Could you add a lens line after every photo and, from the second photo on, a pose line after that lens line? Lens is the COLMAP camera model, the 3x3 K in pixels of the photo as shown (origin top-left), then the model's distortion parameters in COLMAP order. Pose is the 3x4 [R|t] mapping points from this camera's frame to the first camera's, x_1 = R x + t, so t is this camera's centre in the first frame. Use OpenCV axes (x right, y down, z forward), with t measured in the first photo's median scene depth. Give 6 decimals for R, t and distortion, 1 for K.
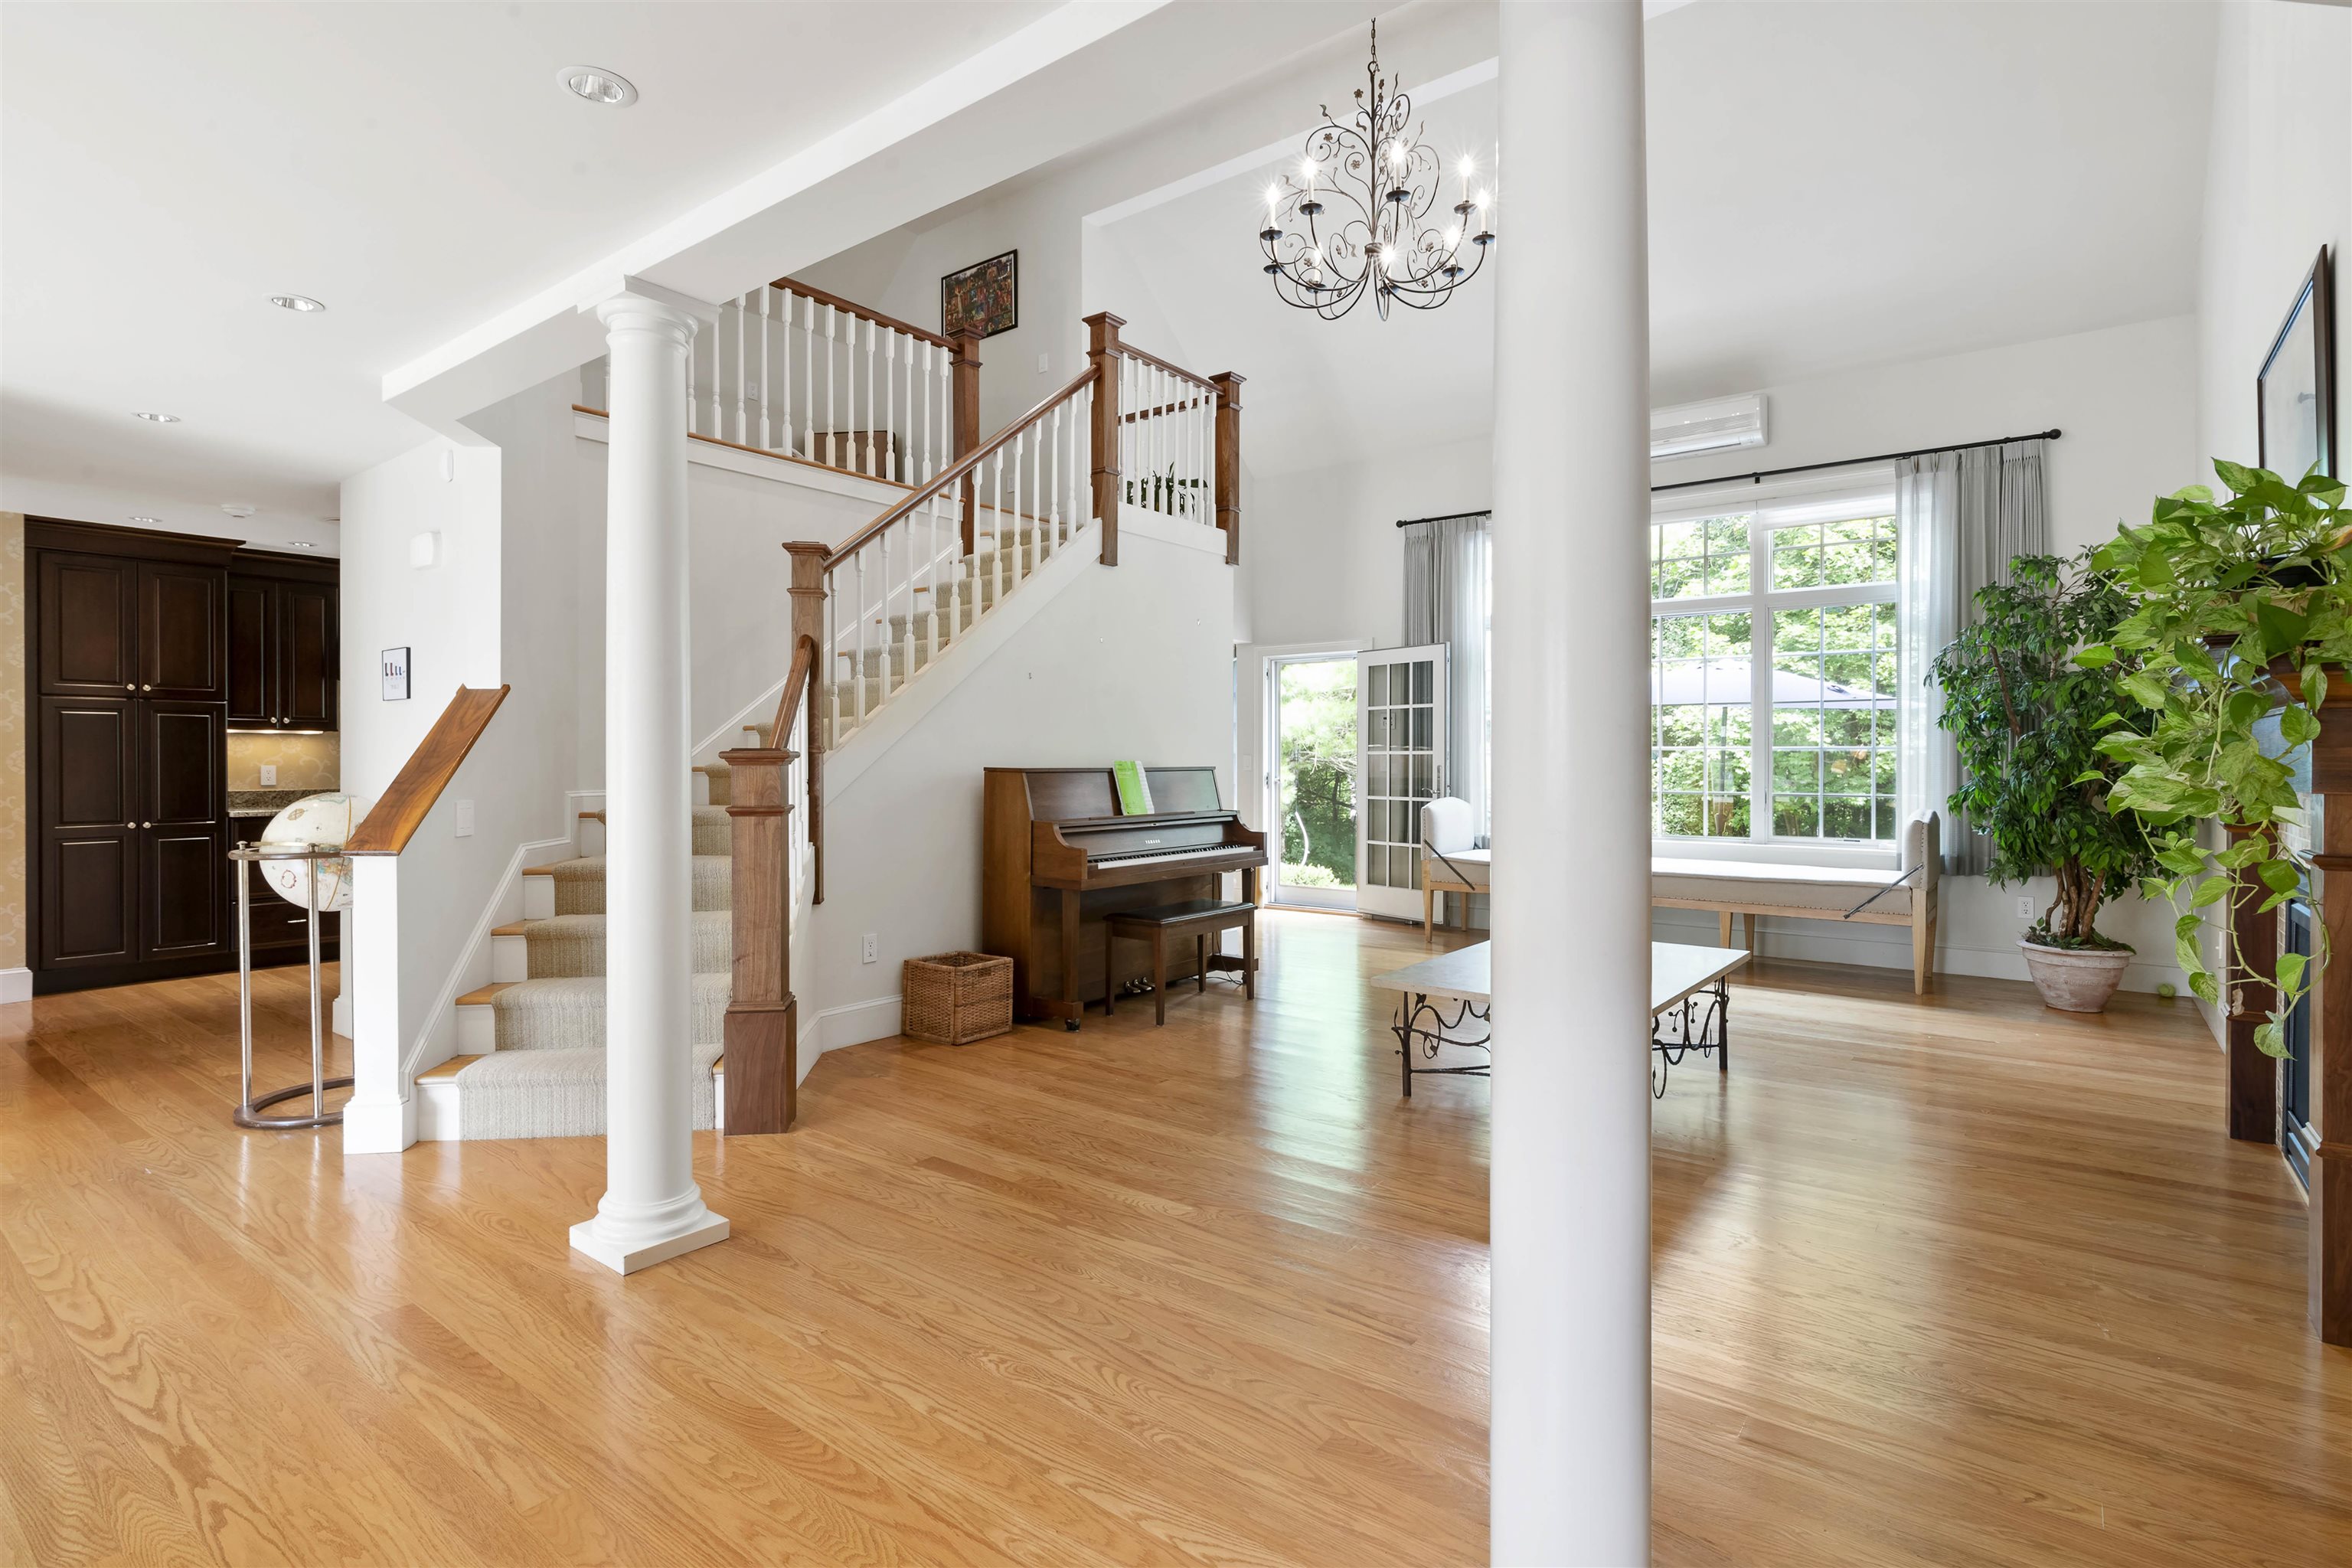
lens RADIAL K [[1142.9, 0, 1185.9], [0, 1142.9, 772.4], [0, 0, 1]] dist [-0.000280, 0.000084]
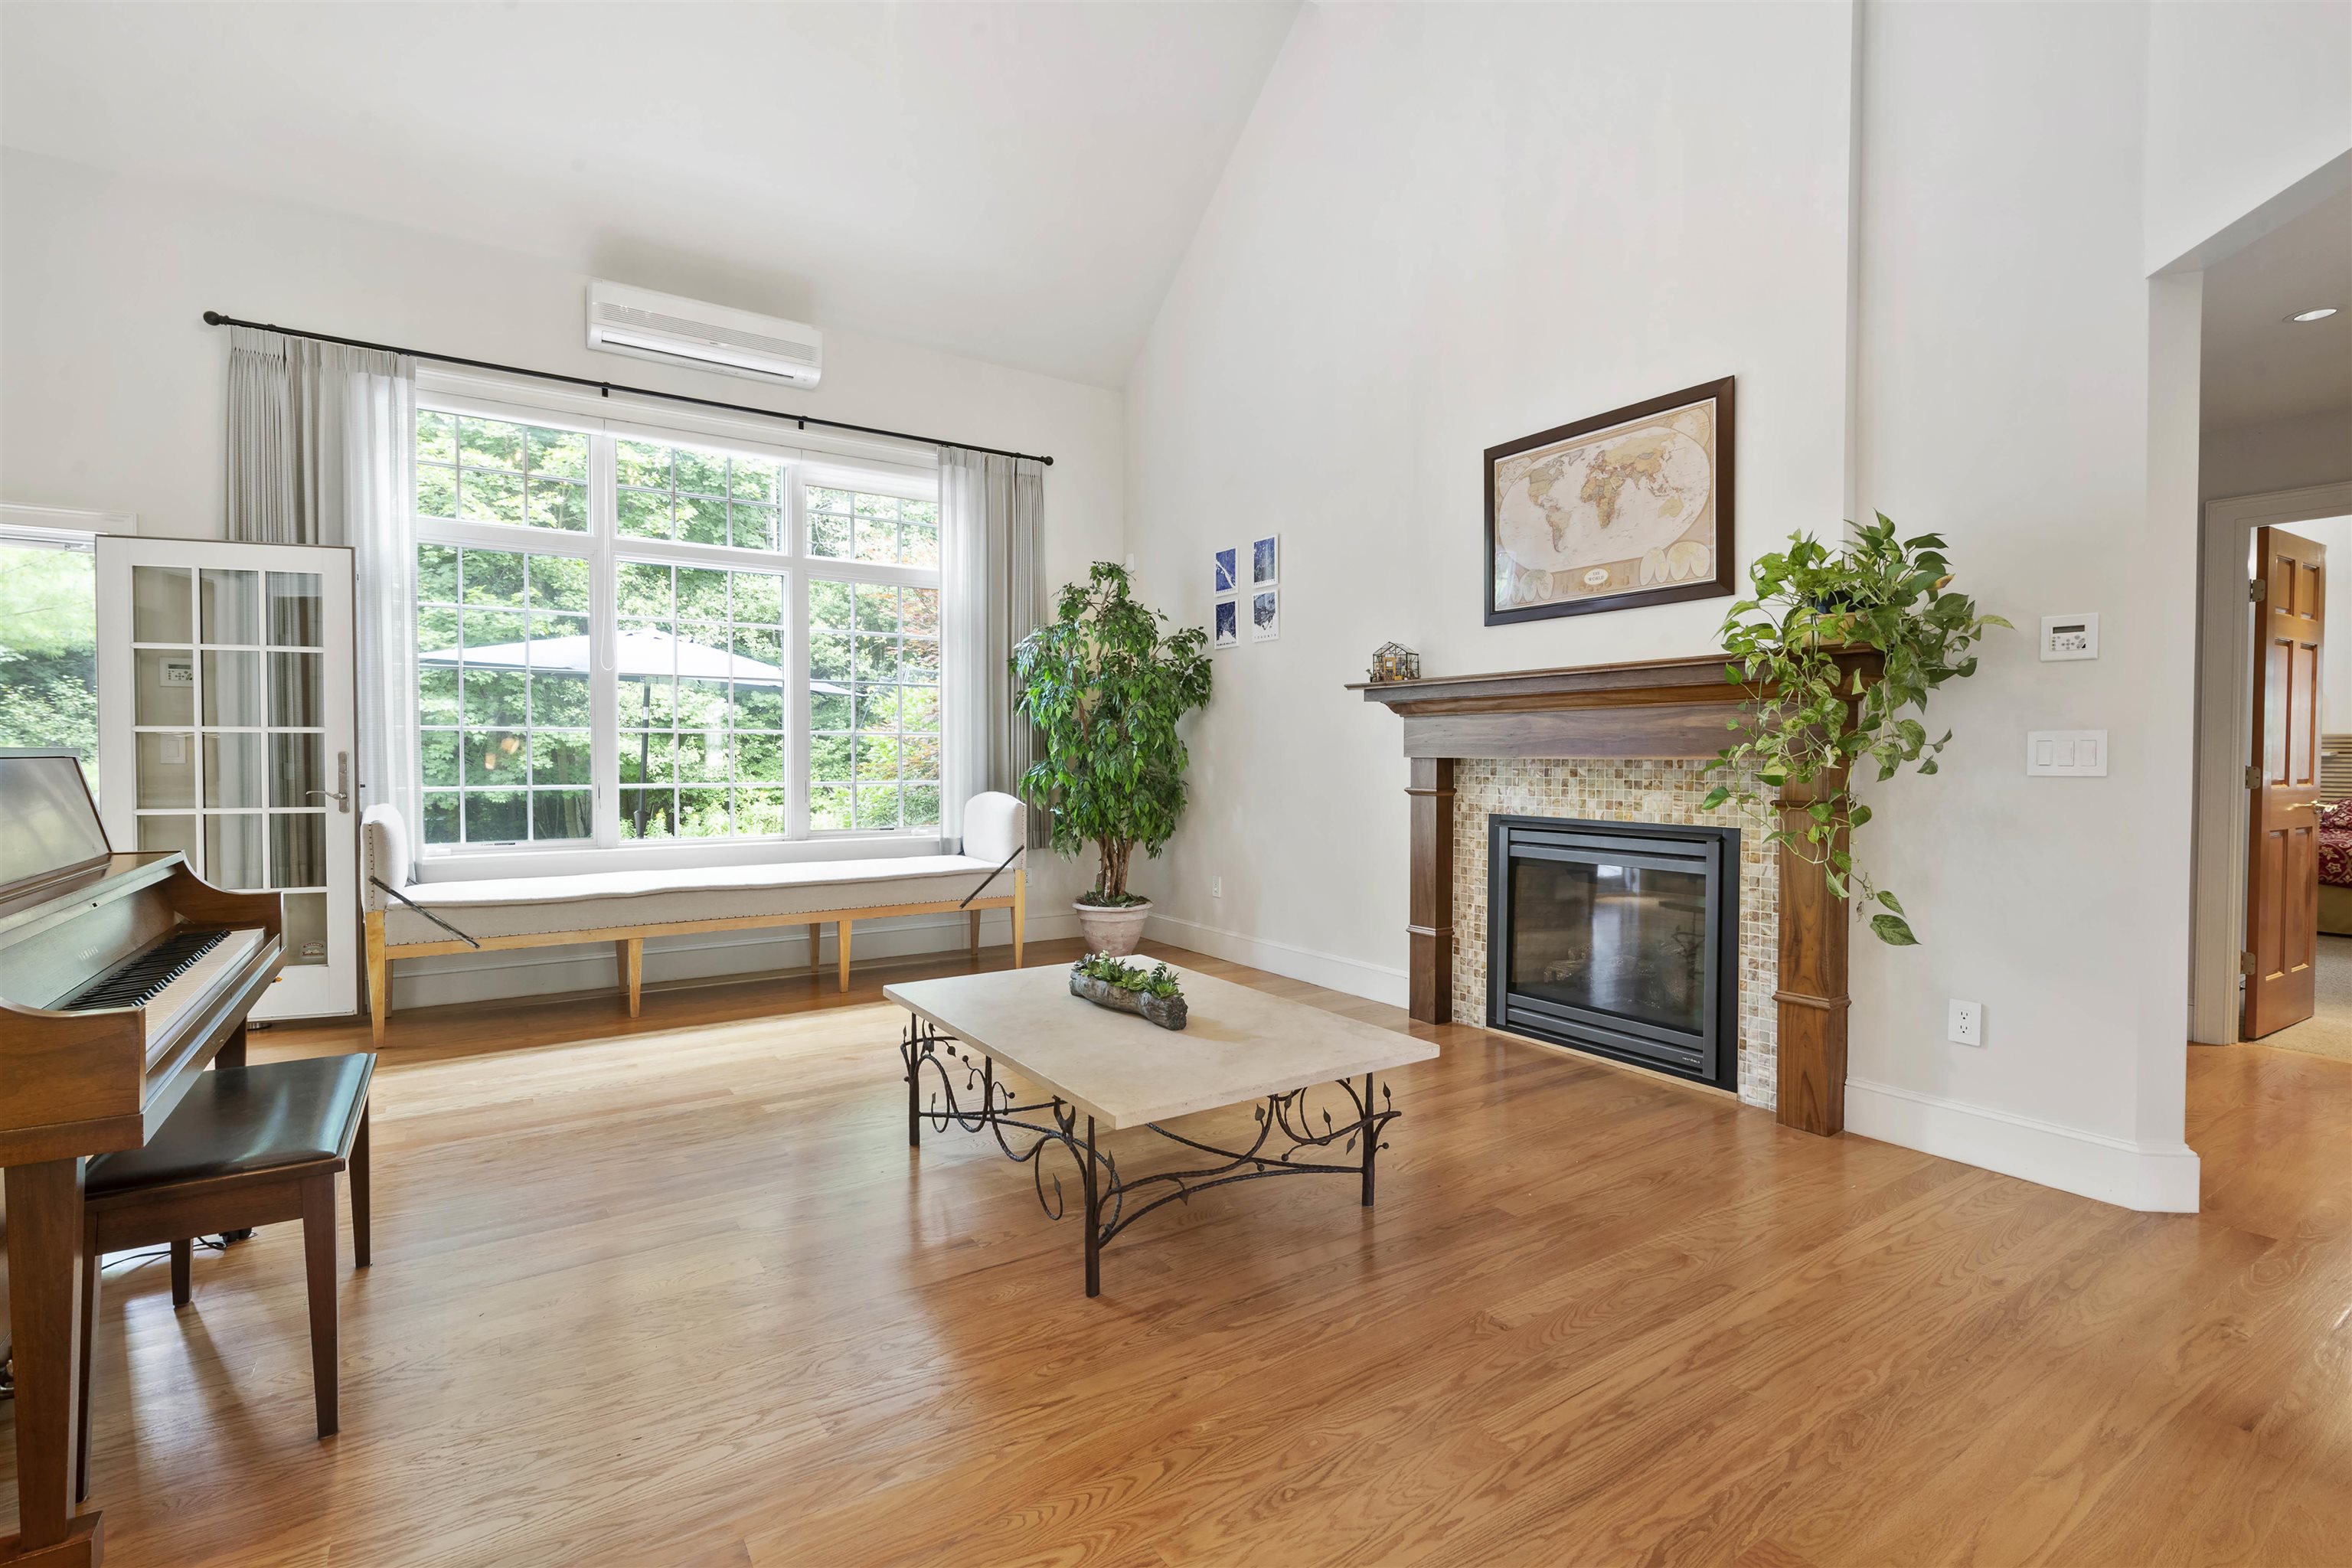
lens RADIAL K [[1086.0, 0, 1178.7], [0, 1086.0, 771.3], [0, 0, 1]] dist [0.003043, -0.000646]
pose [[0.315882, -0.019462, 0.948599, -0.222130], [0.007019, 0.999810, 0.018176, -0.003447], [-0.948772, 0.000917, 0.315959, 0.499352]]
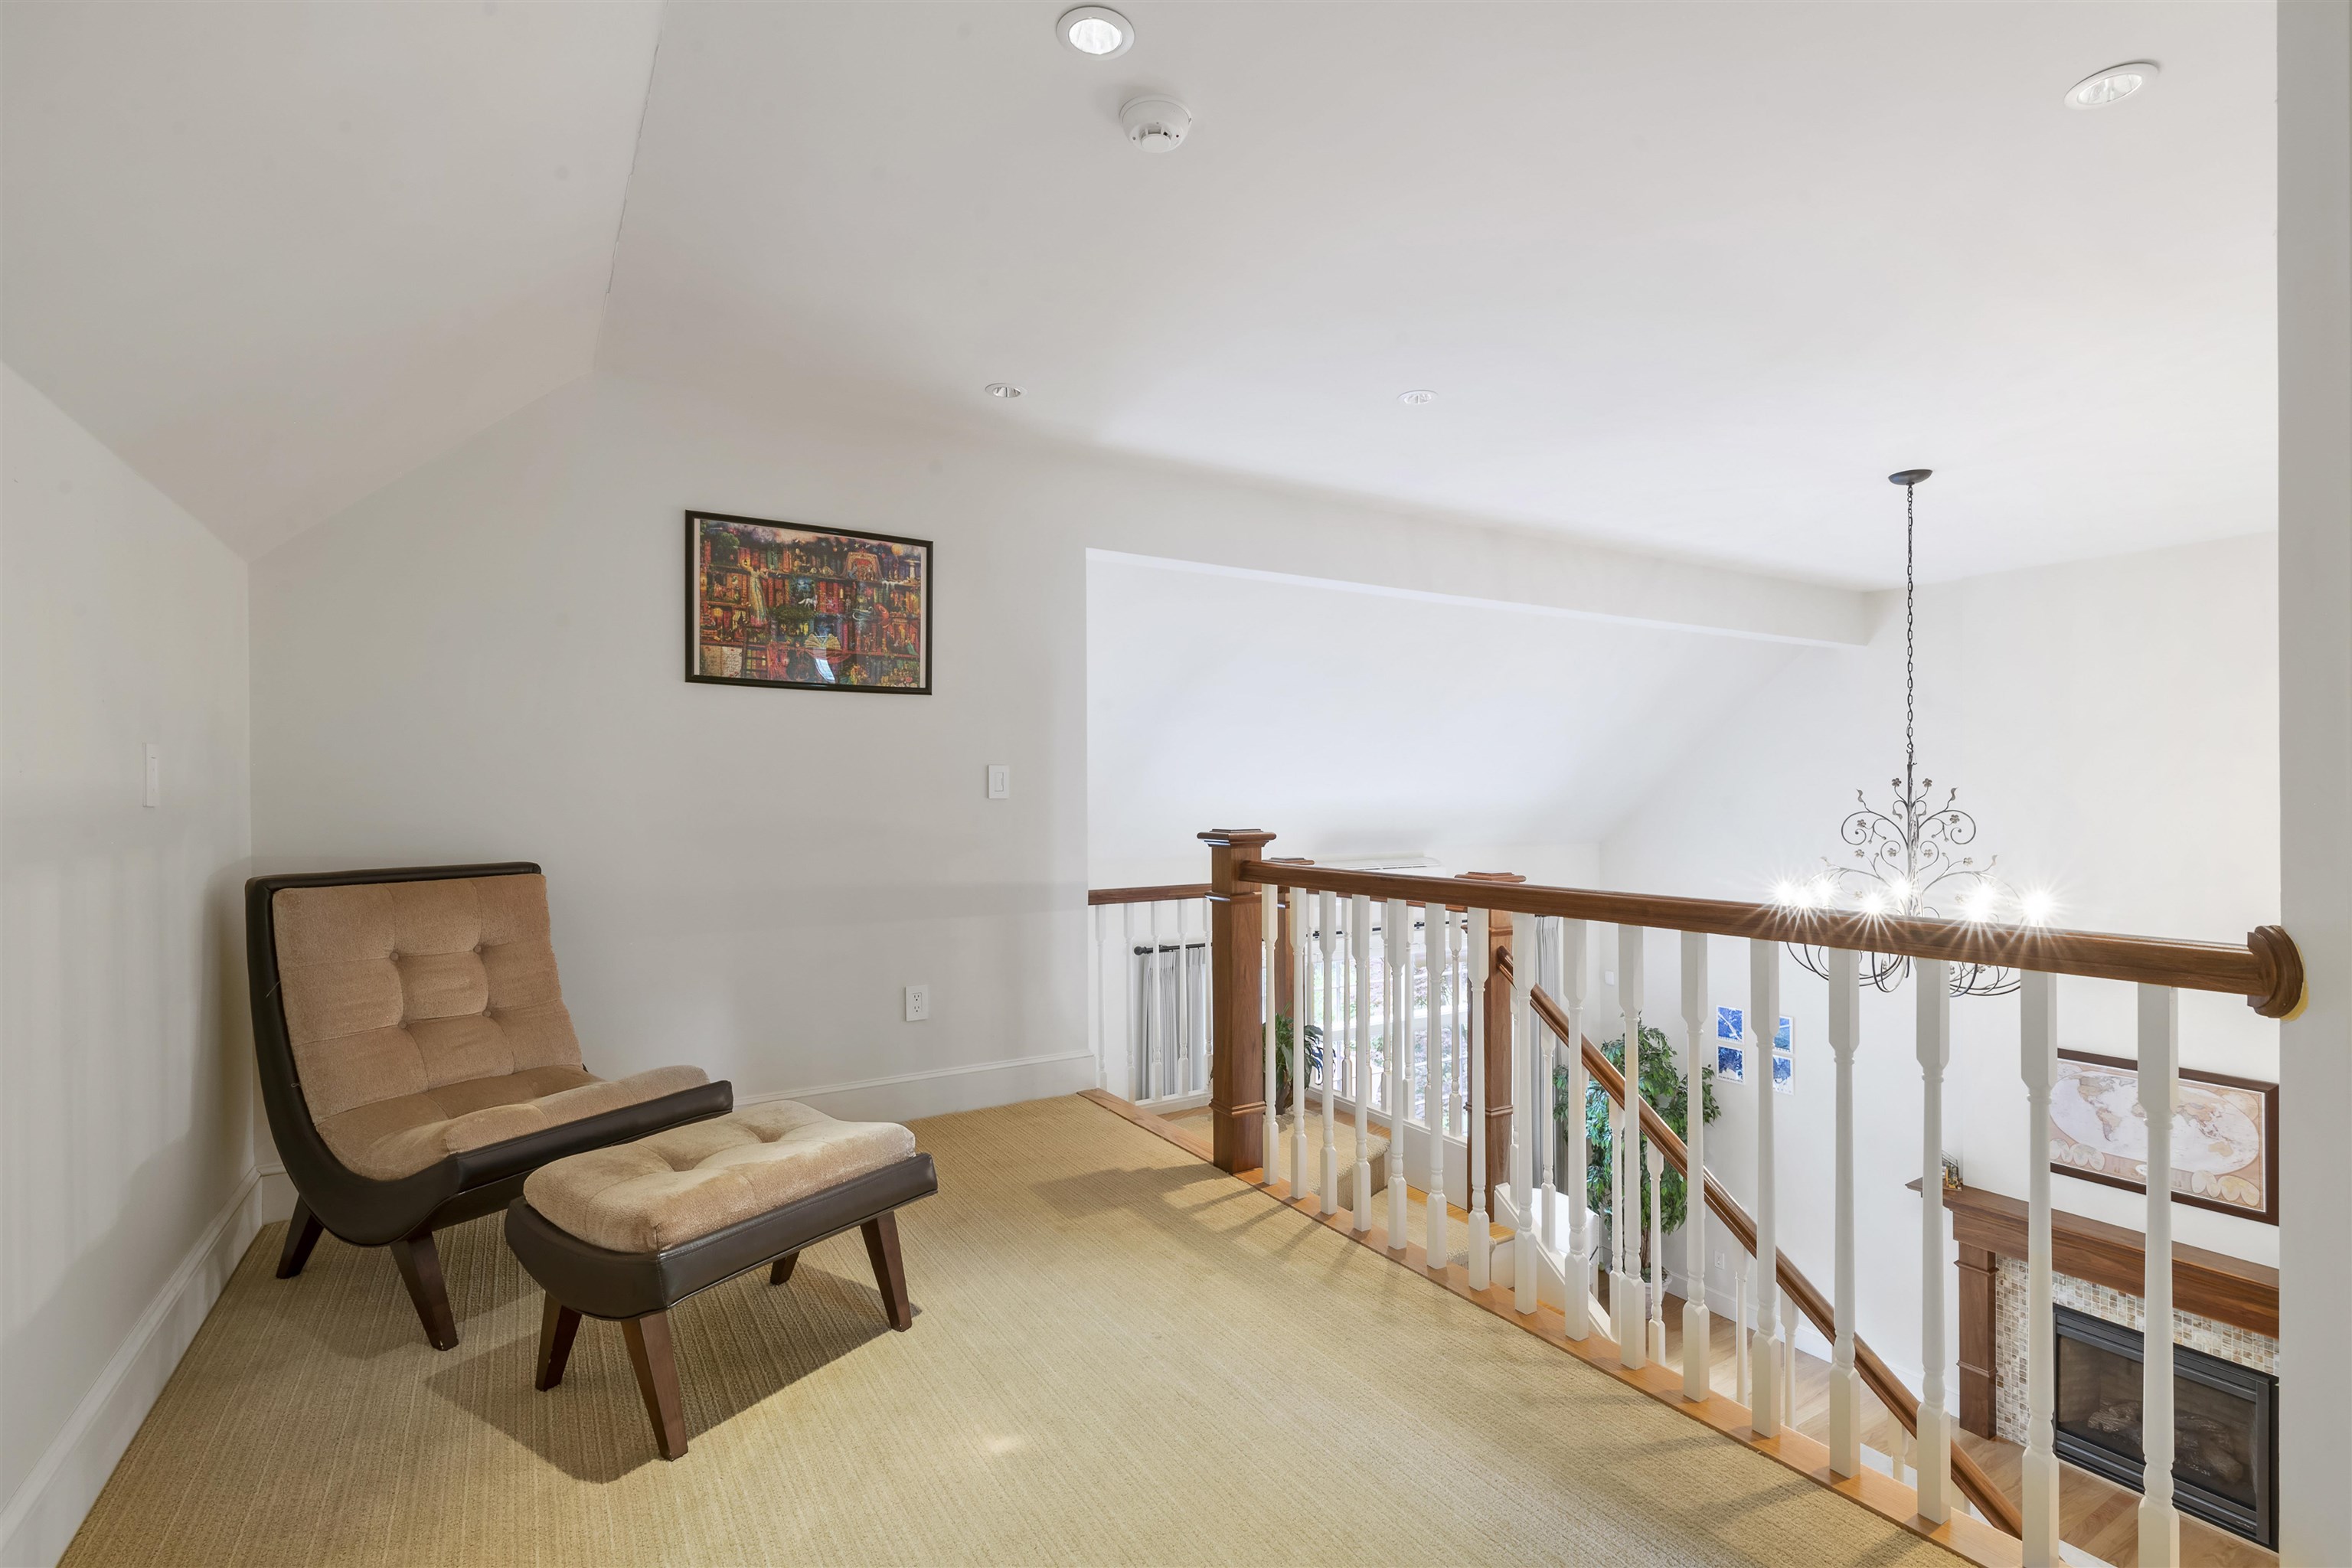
lens RADIAL K [[1086.0, 0, 1153.6], [0, 1086.0, 793.8], [0, 0, 1]] dist [0.003043, -0.000646]
pose [[0.376999, 0.002065, 0.926211, -0.719384], [0.009438, 0.999937, -0.006071, -0.423516], [-0.926165, 0.011031, 0.376956, 0.896981]]
